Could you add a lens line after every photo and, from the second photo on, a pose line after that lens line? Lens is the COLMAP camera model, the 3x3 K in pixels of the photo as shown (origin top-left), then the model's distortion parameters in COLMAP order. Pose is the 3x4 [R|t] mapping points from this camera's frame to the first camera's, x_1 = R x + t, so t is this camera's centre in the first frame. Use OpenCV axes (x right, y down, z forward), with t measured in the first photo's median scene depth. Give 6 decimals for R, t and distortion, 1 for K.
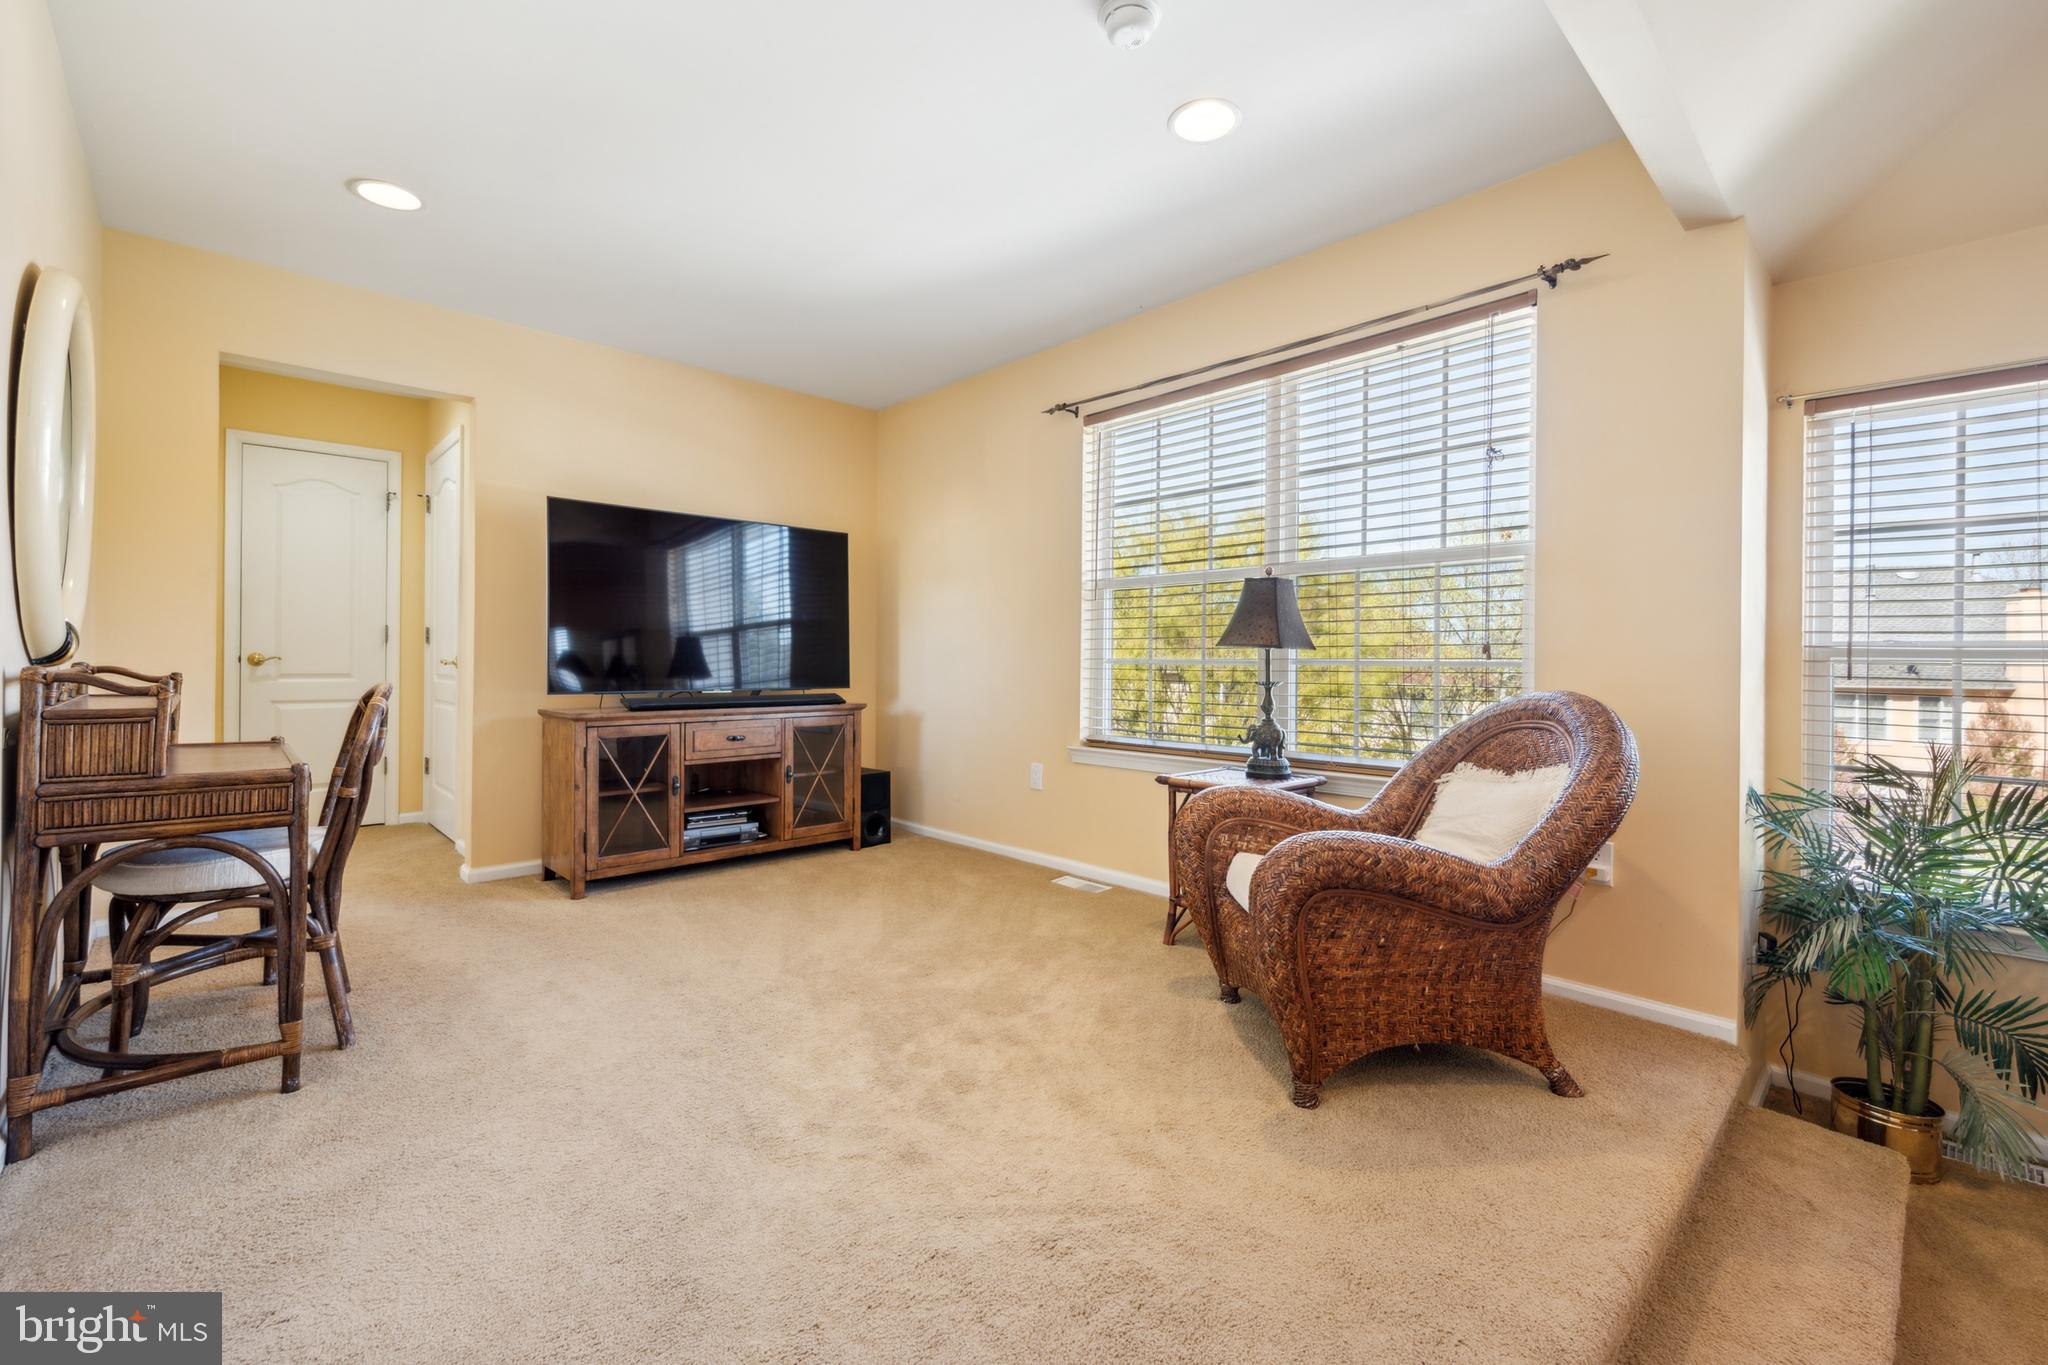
lens RADIAL K [[865.3, 0, 1025.3], [0, 865.3, 669.8], [0, 0, 1]] dist [0.003186, 0.000309]
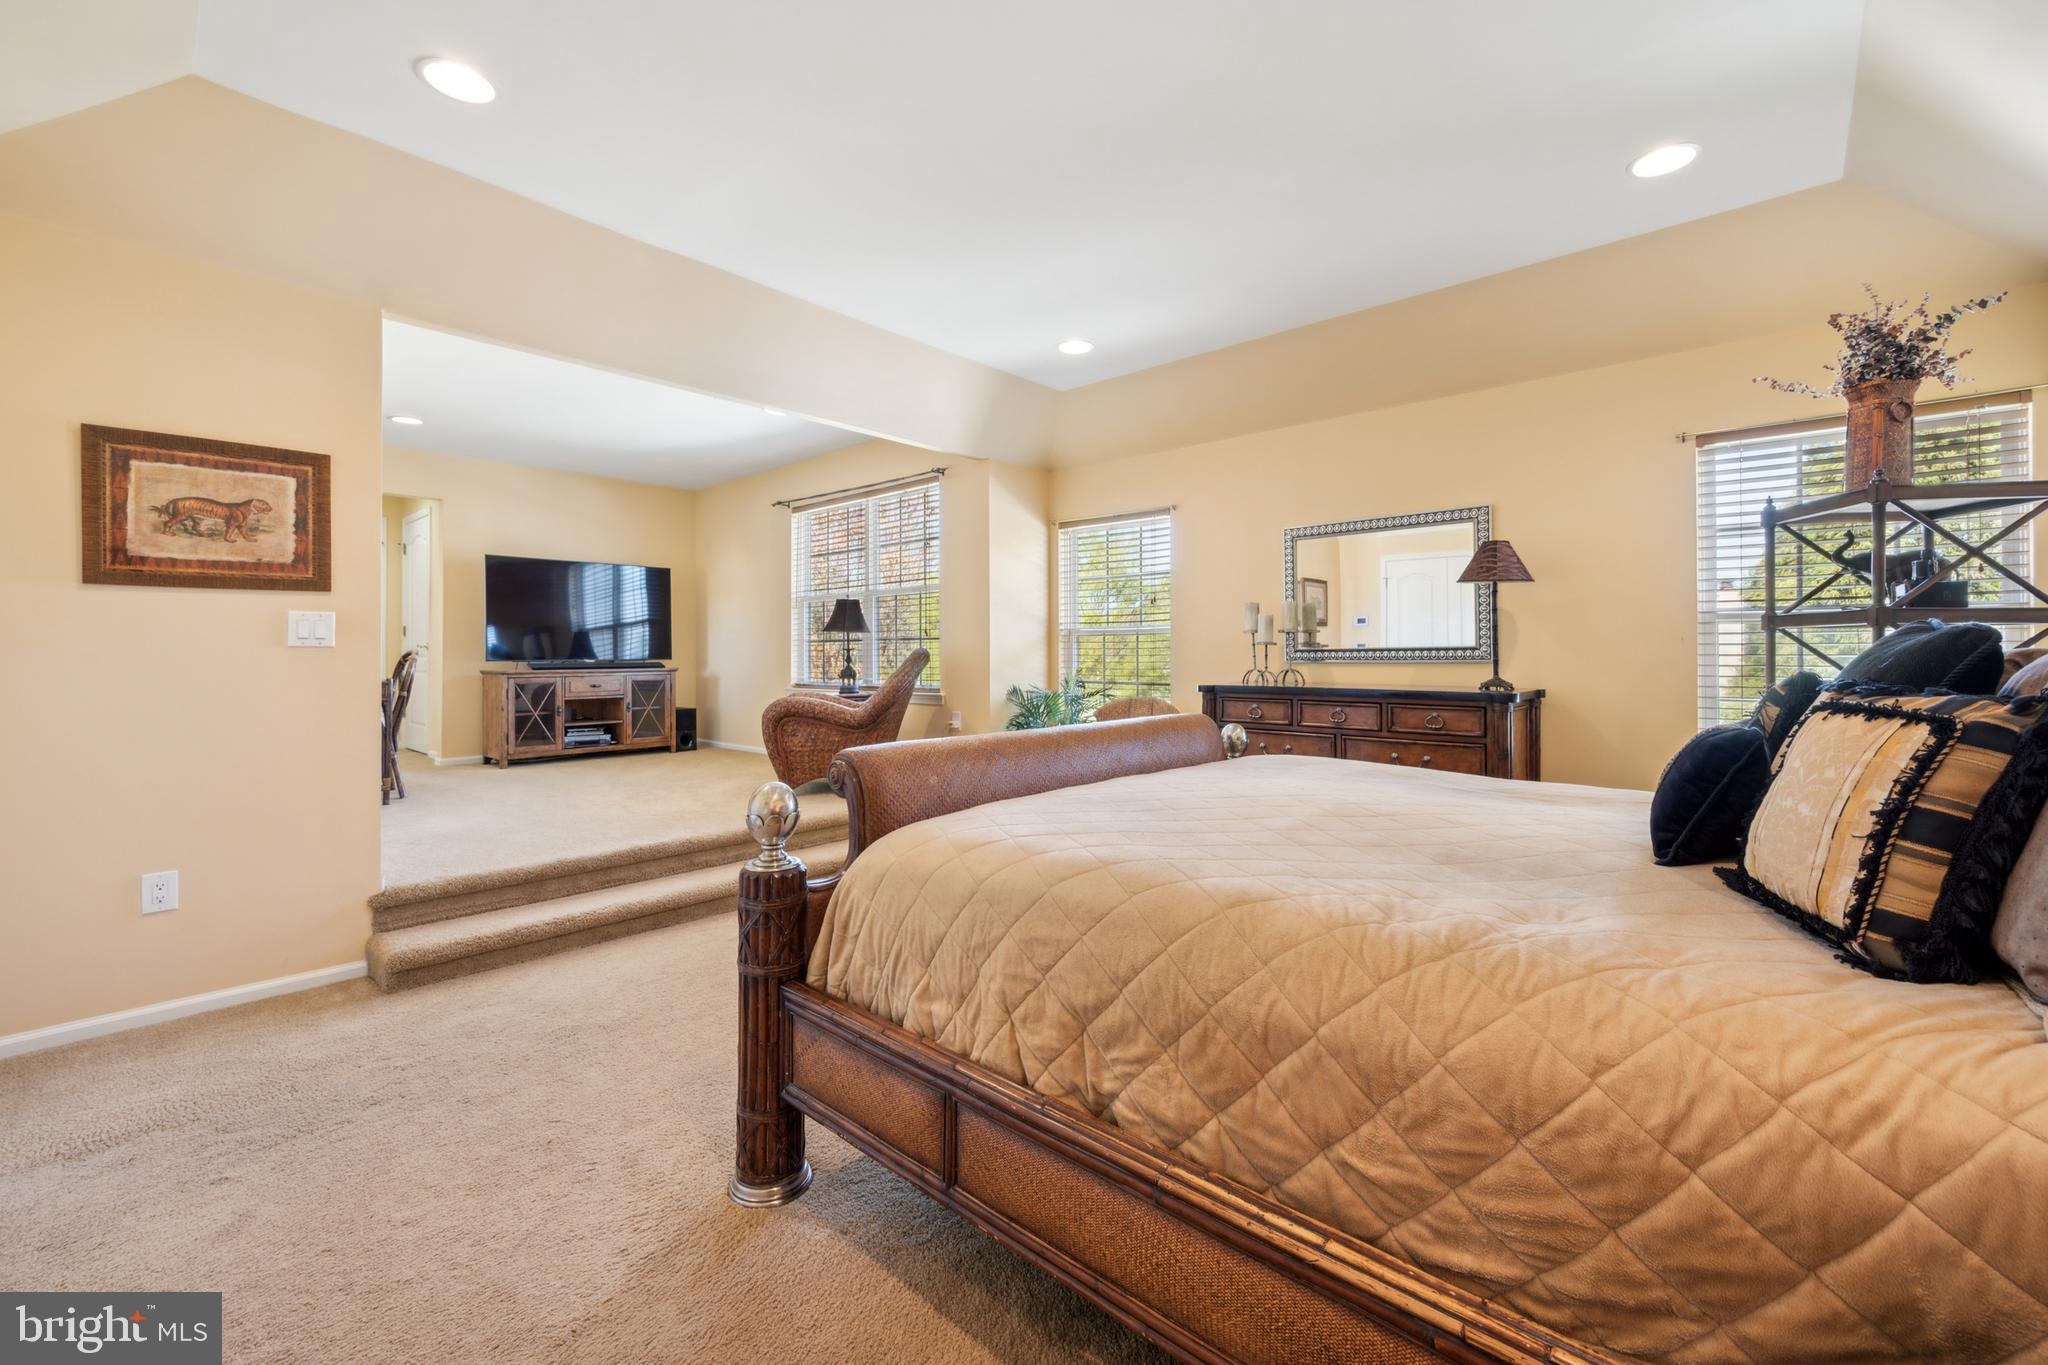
lens RADIAL K [[838.2, 0, 1030.7], [0, 838.2, 654.1], [0, 0, 1]] dist [0.004836, -0.000974]
pose [[0.996924, -0.009154, 0.077833, 0.563687], [0.010212, 0.999861, -0.013210, 0.058774], [-0.077701, 0.013965, 0.996879, -1.056986]]
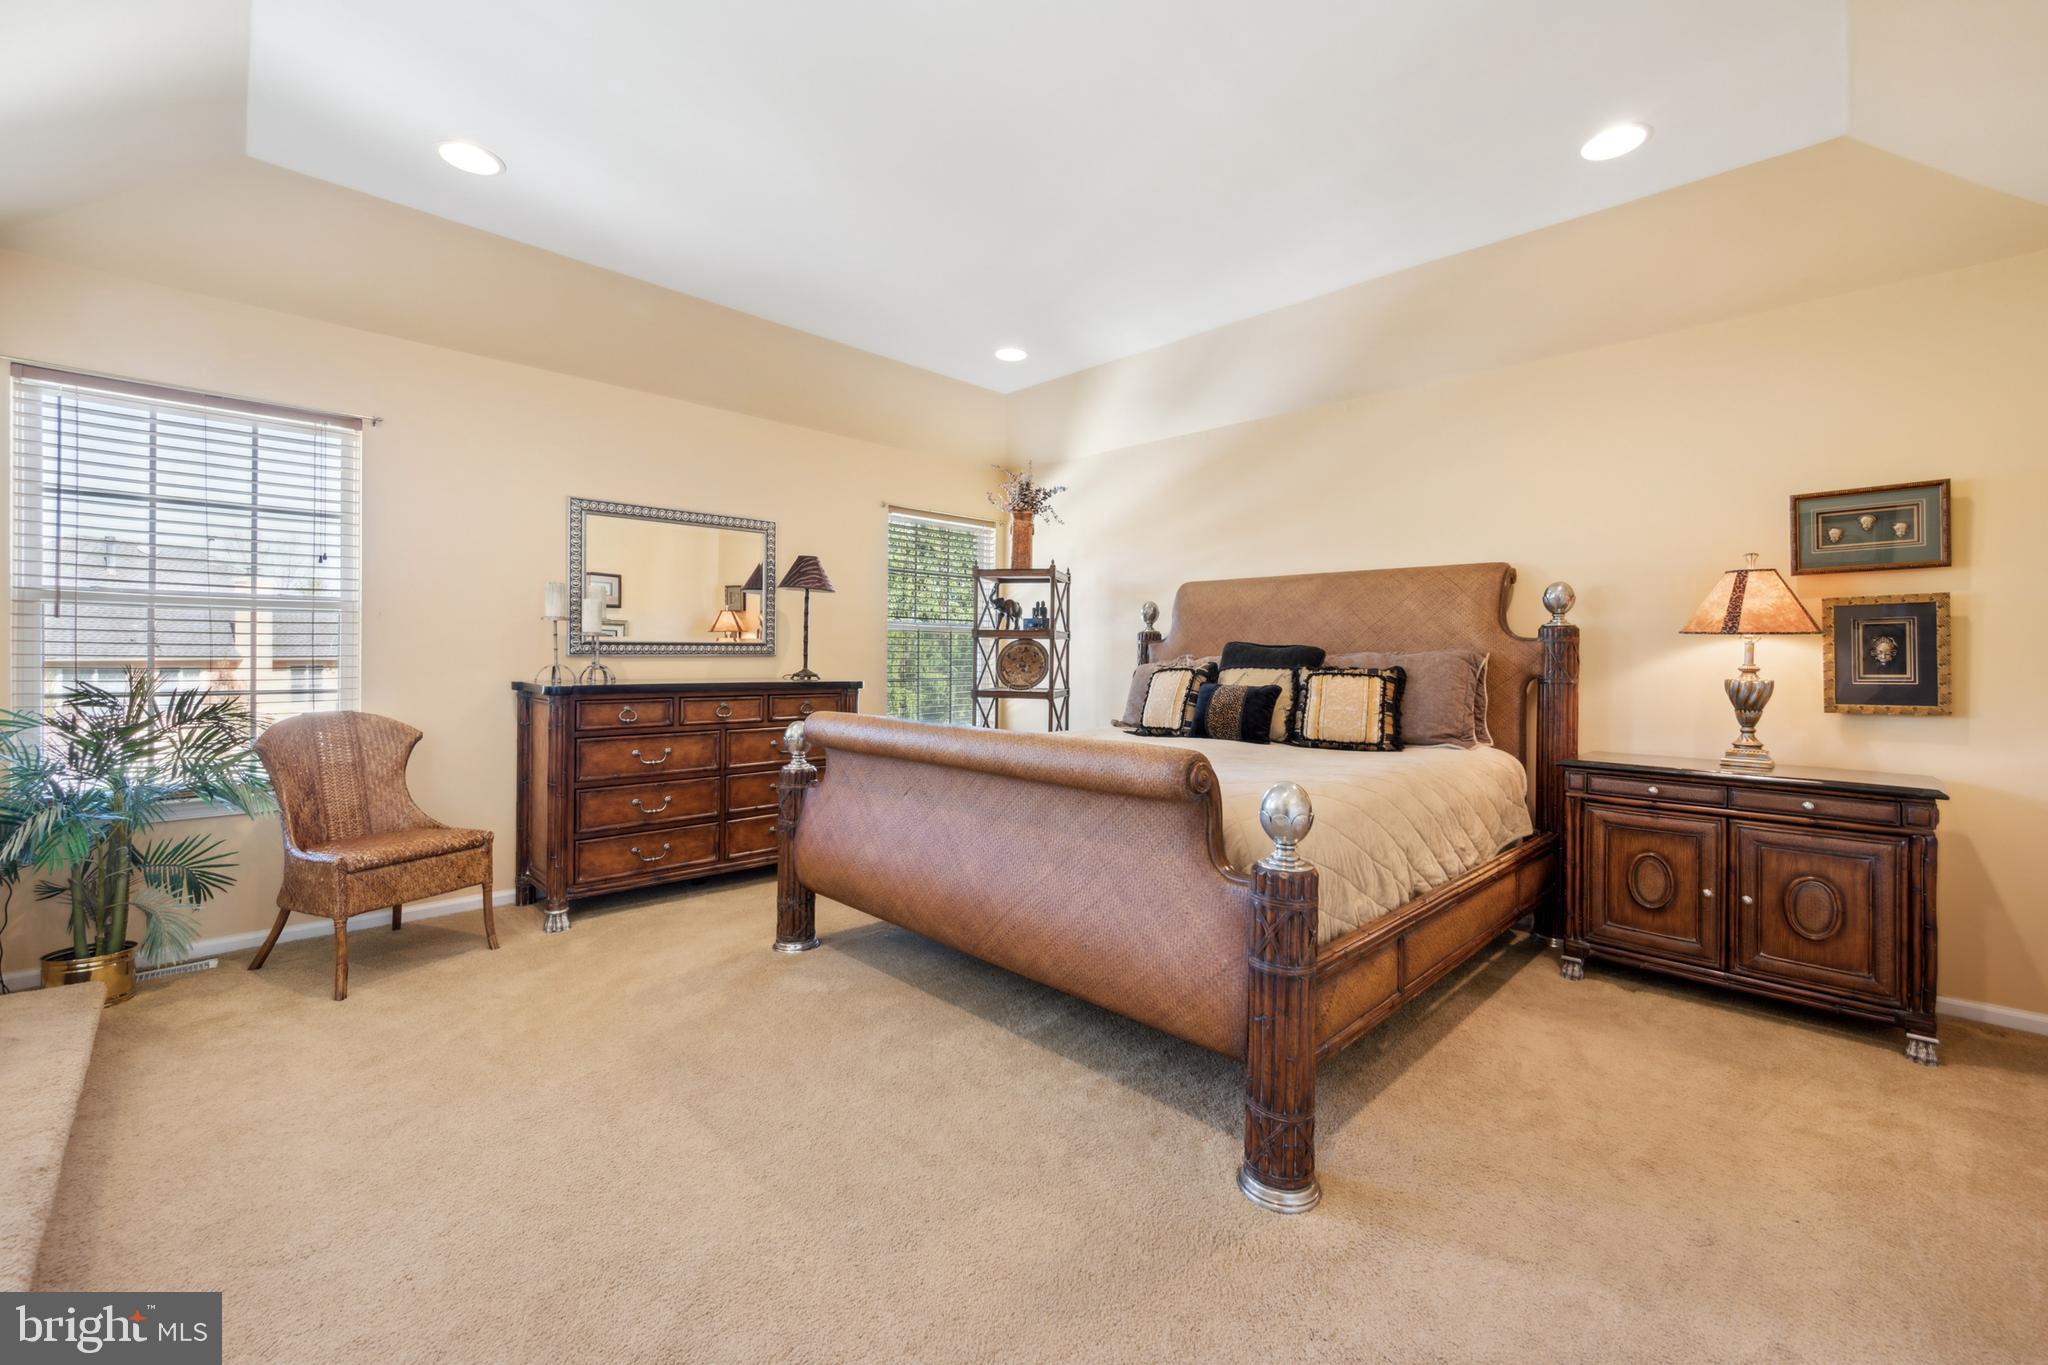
lens RADIAL K [[838.2, 0, 1032.4], [0, 838.2, 651.8], [0, 0, 1]] dist [0.004836, -0.000974]
pose [[-0.029720, -0.004769, 0.999547, -0.173746], [0.004609, 0.999977, 0.004909, 0.047104], [-0.999548, 0.004753, -0.029697, -0.217886]]
